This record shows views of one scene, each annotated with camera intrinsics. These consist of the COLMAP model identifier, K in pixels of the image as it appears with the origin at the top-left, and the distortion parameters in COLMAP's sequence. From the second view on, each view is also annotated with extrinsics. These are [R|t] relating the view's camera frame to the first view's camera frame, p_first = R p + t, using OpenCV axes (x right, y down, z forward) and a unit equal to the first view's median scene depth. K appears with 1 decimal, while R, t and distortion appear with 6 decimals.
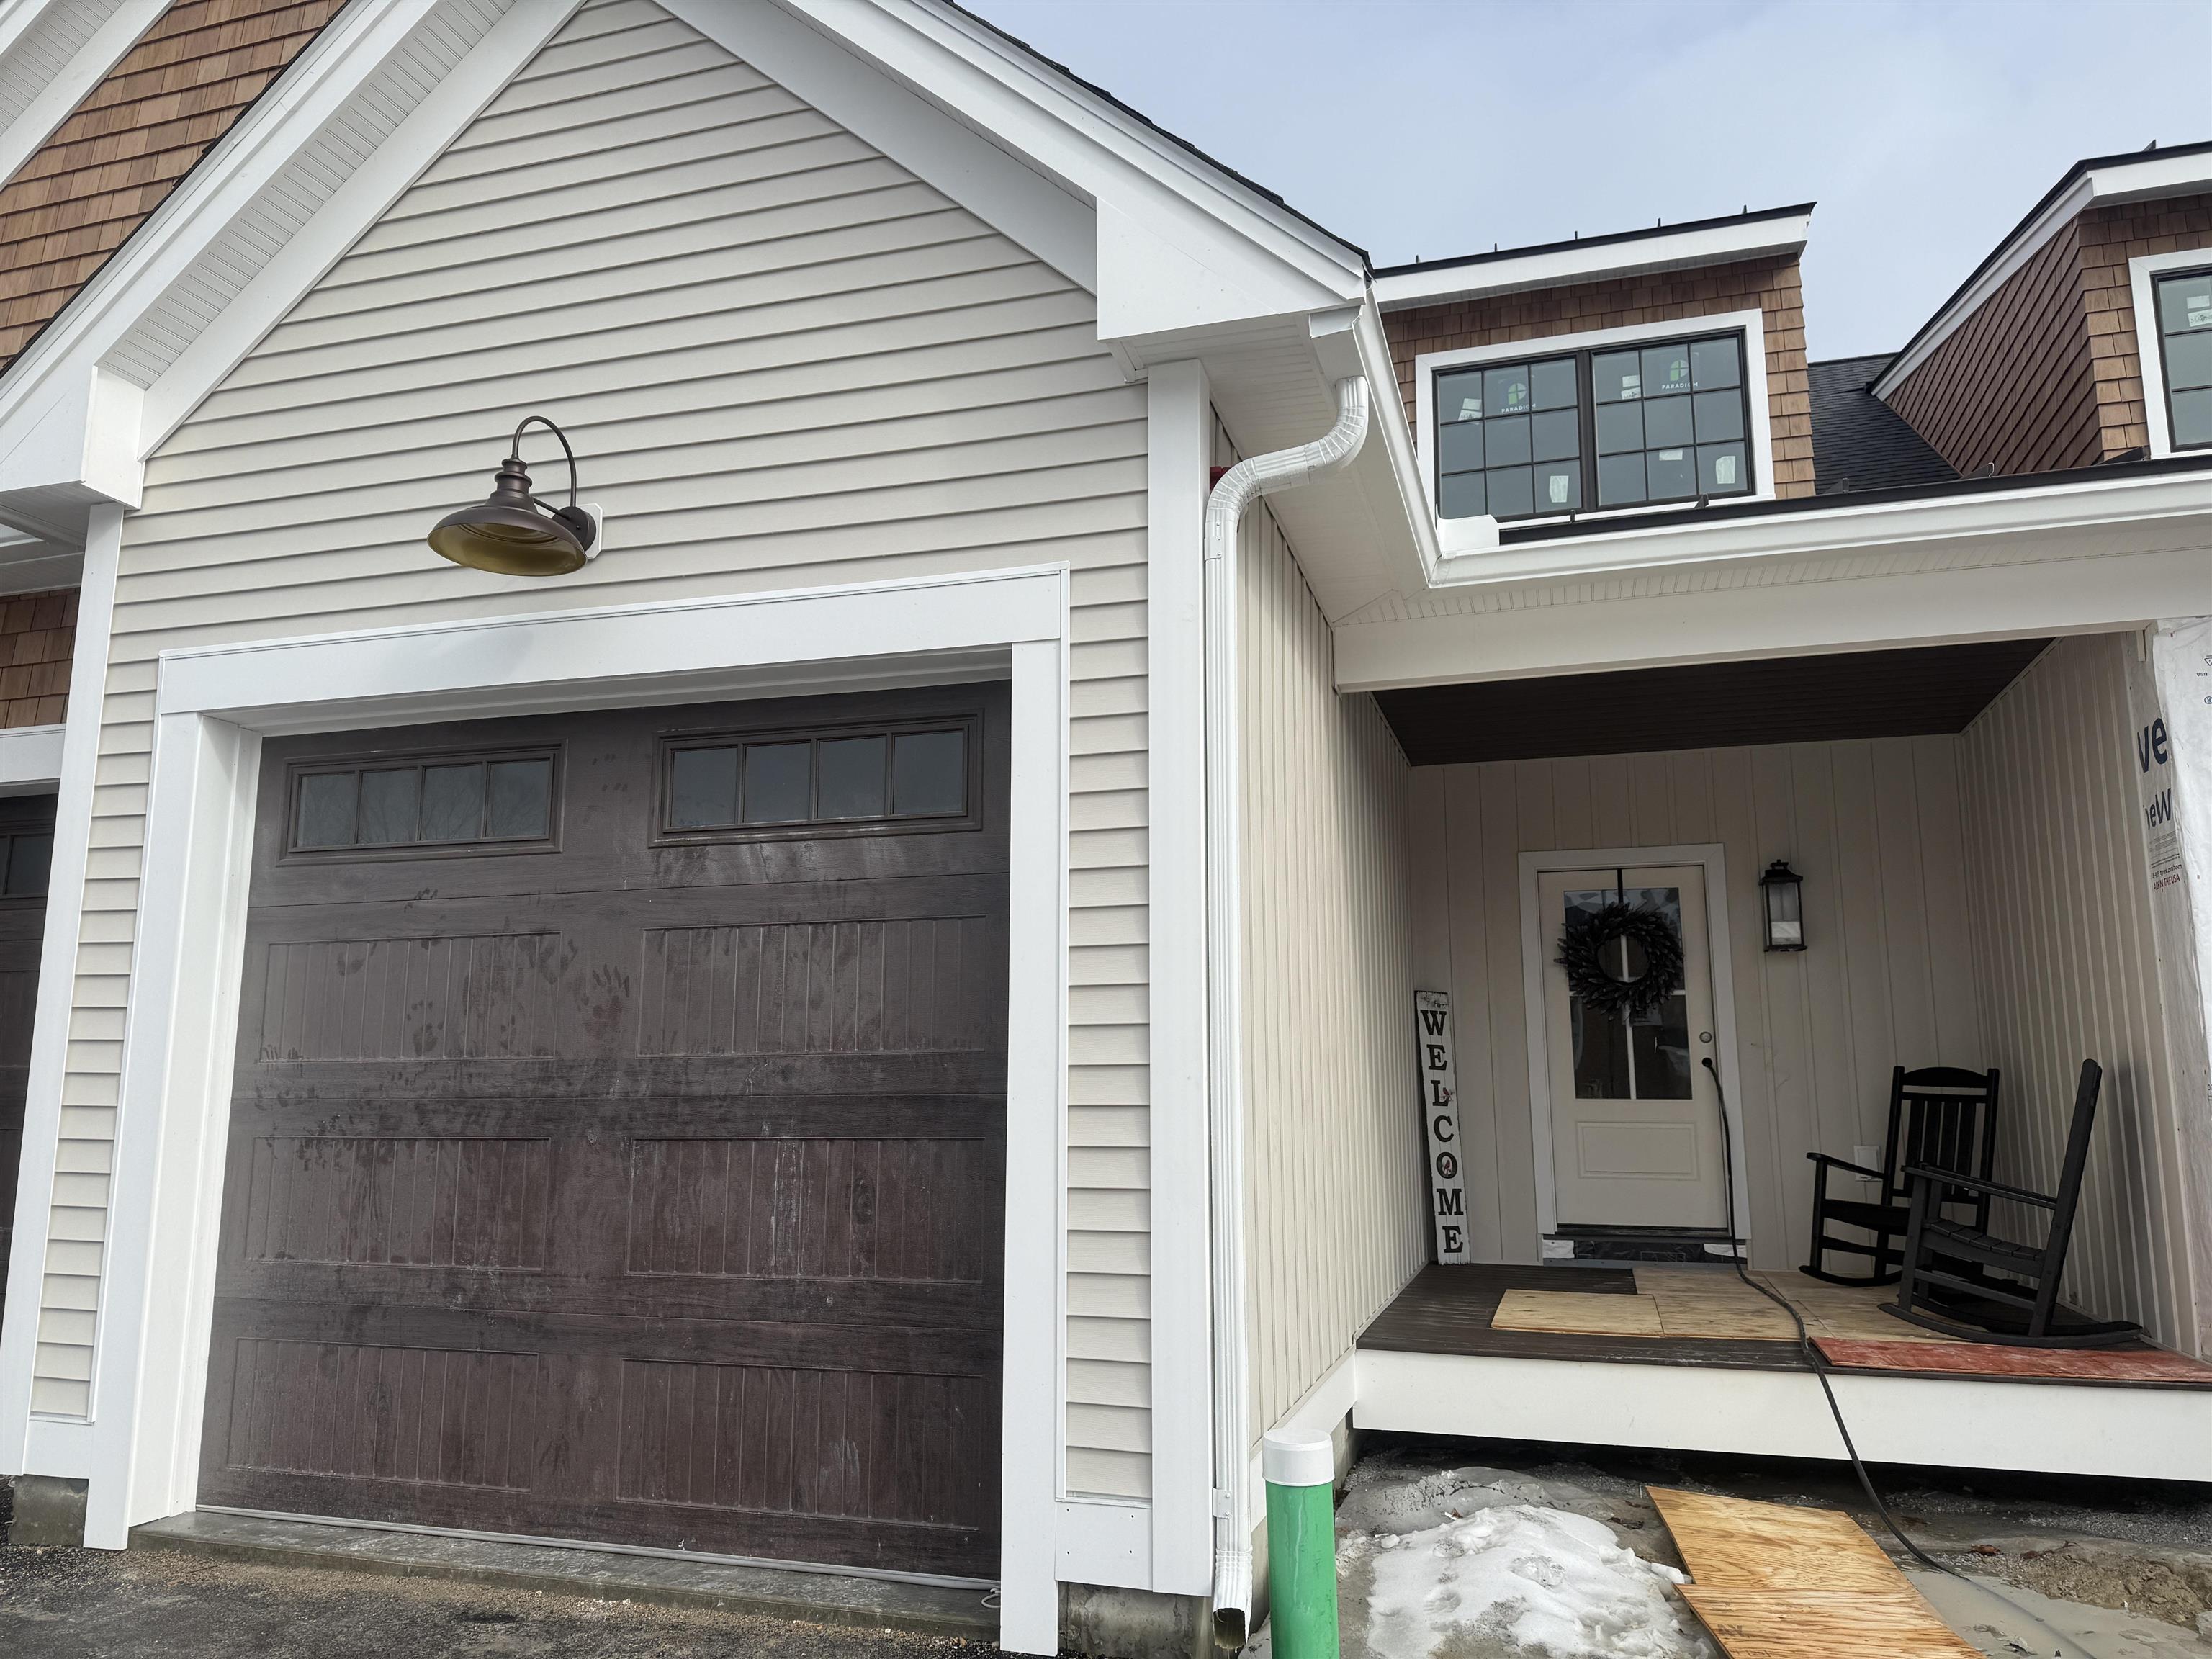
lens RADIAL K [[1596.0, 0, 1106.0], [0, 1596.0, 829.5], [0, 0, 1]] dist [0.084458, -0.113466]
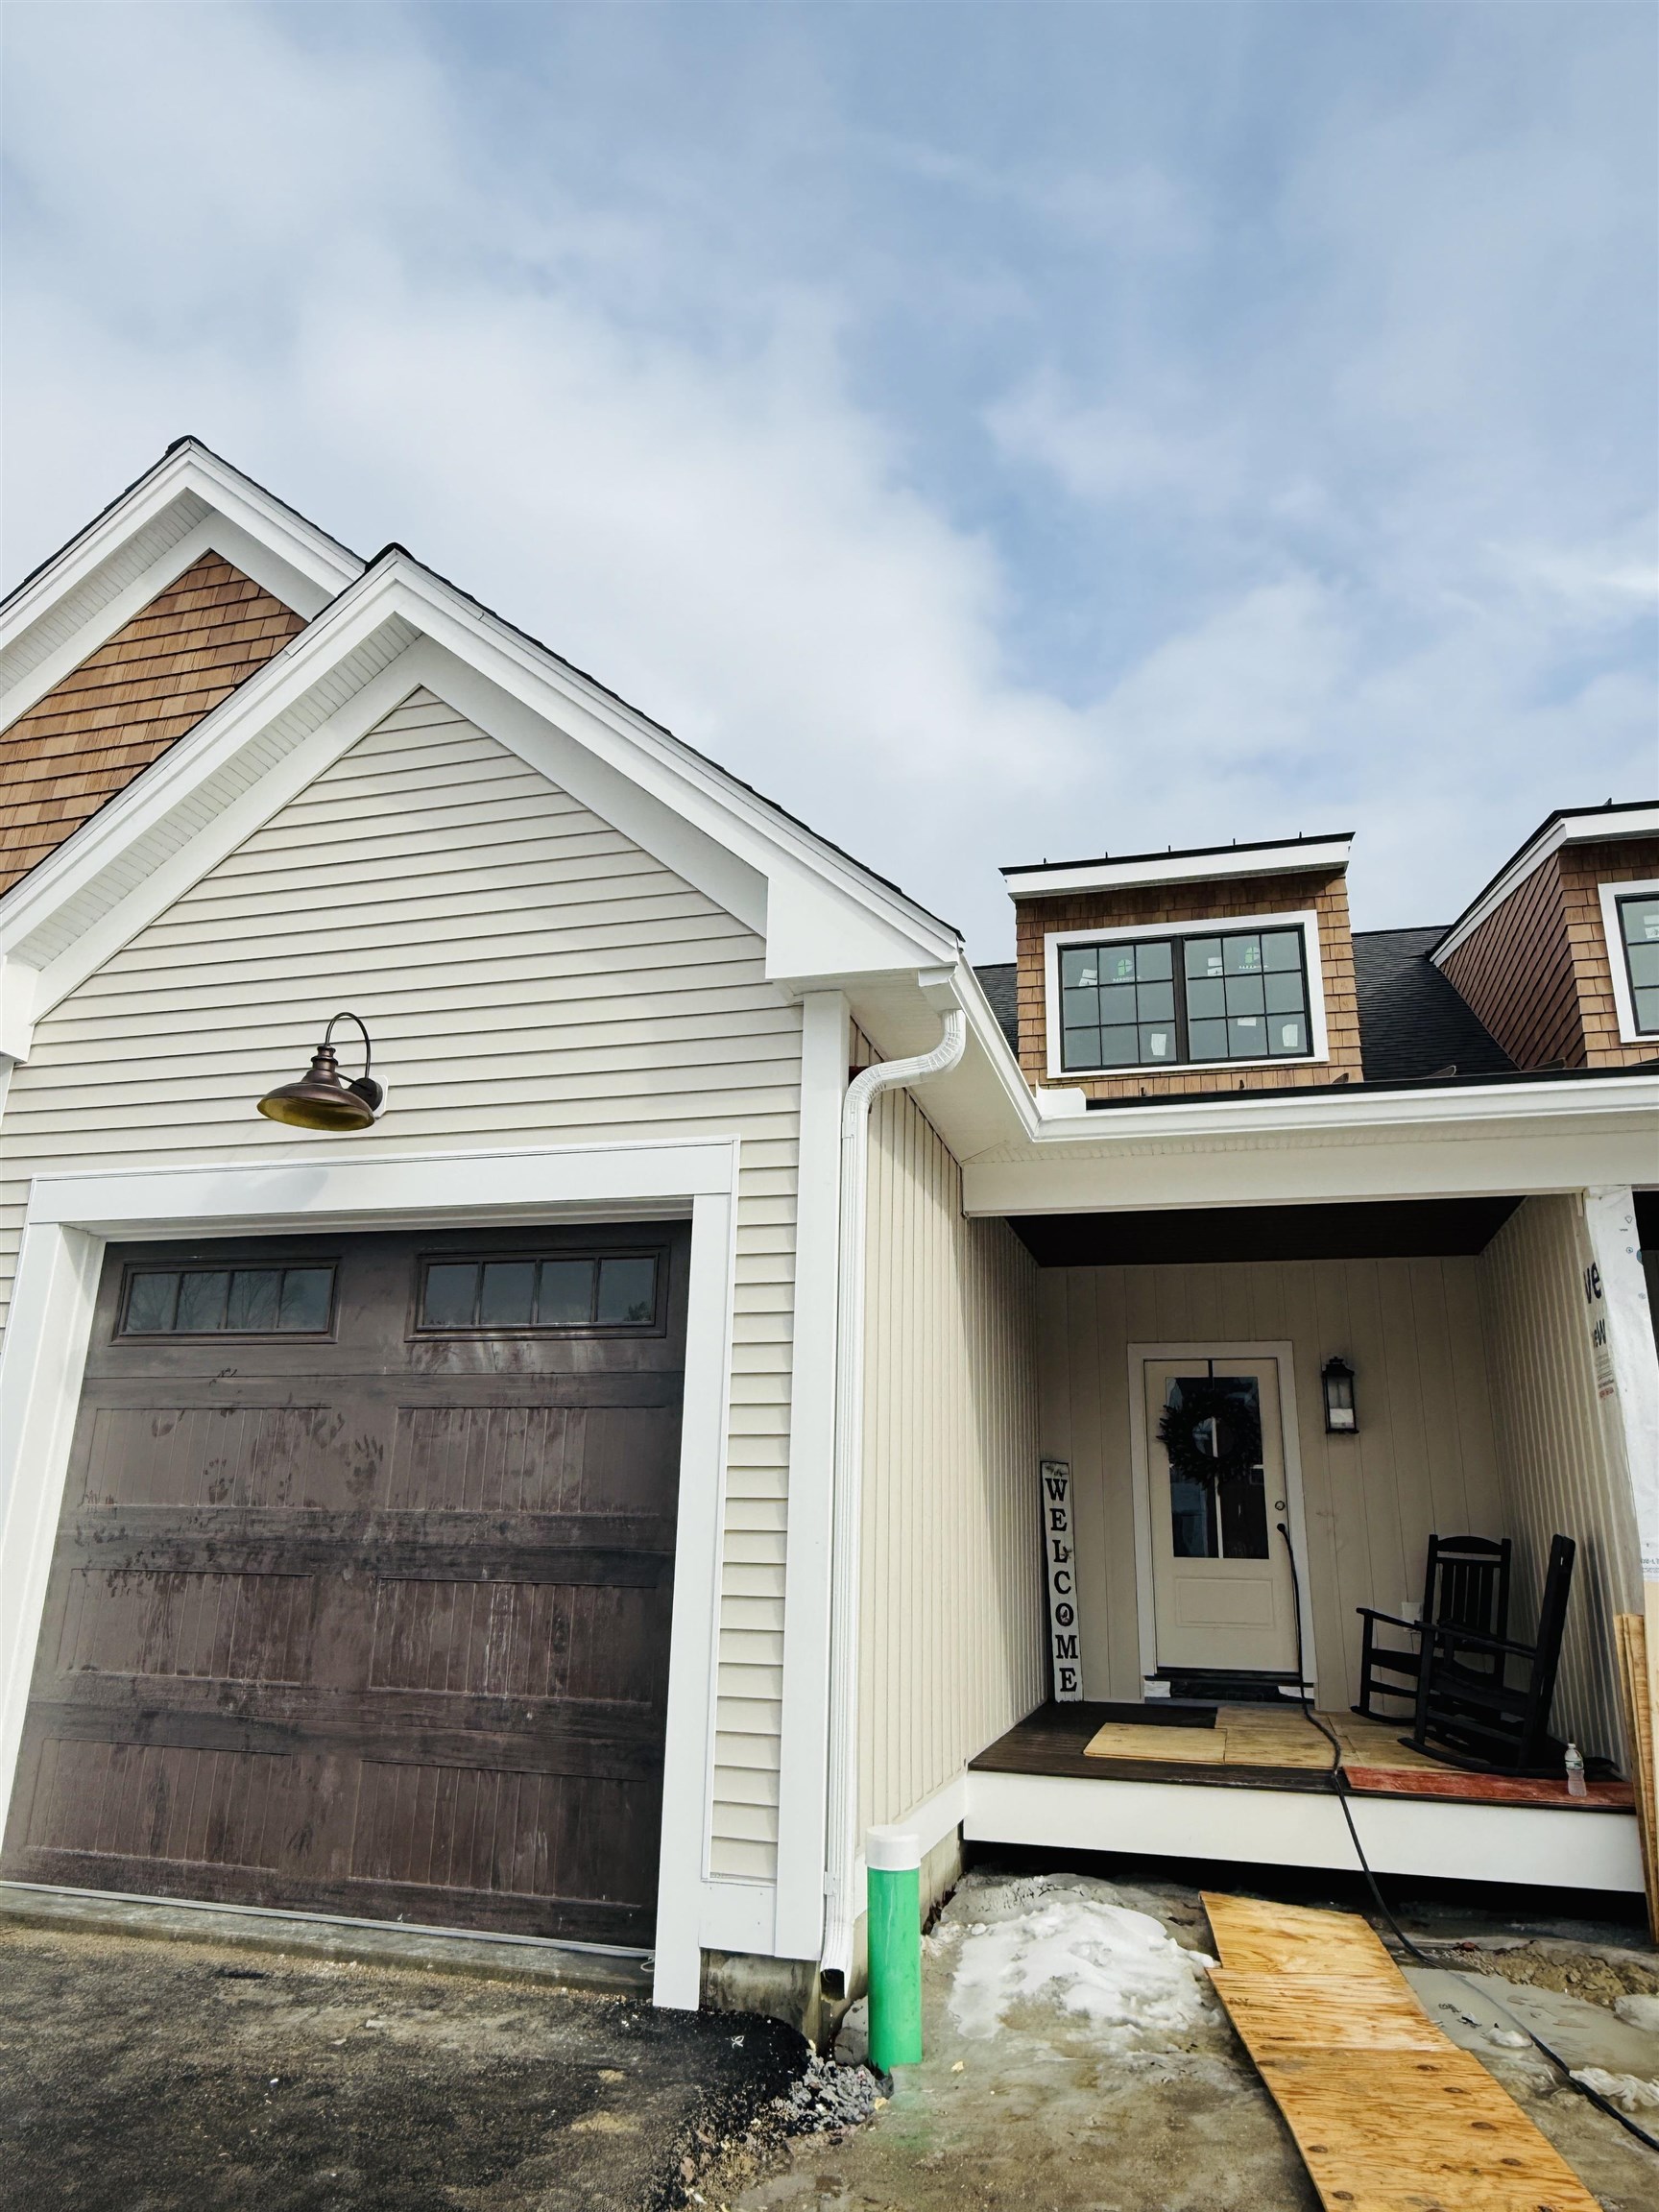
lens RADIAL K [[1426.0, 0, 829.5], [0, 1426.0, 1106.0], [0, 0, 1]] dist [-0.002430, 0.002433]
pose [[0.999428, 0.028344, 0.018422, 0.025191], [-0.025664, 0.990884, -0.132250, -0.033063], [-0.022003, 0.131702, 0.991045, -0.151632]]
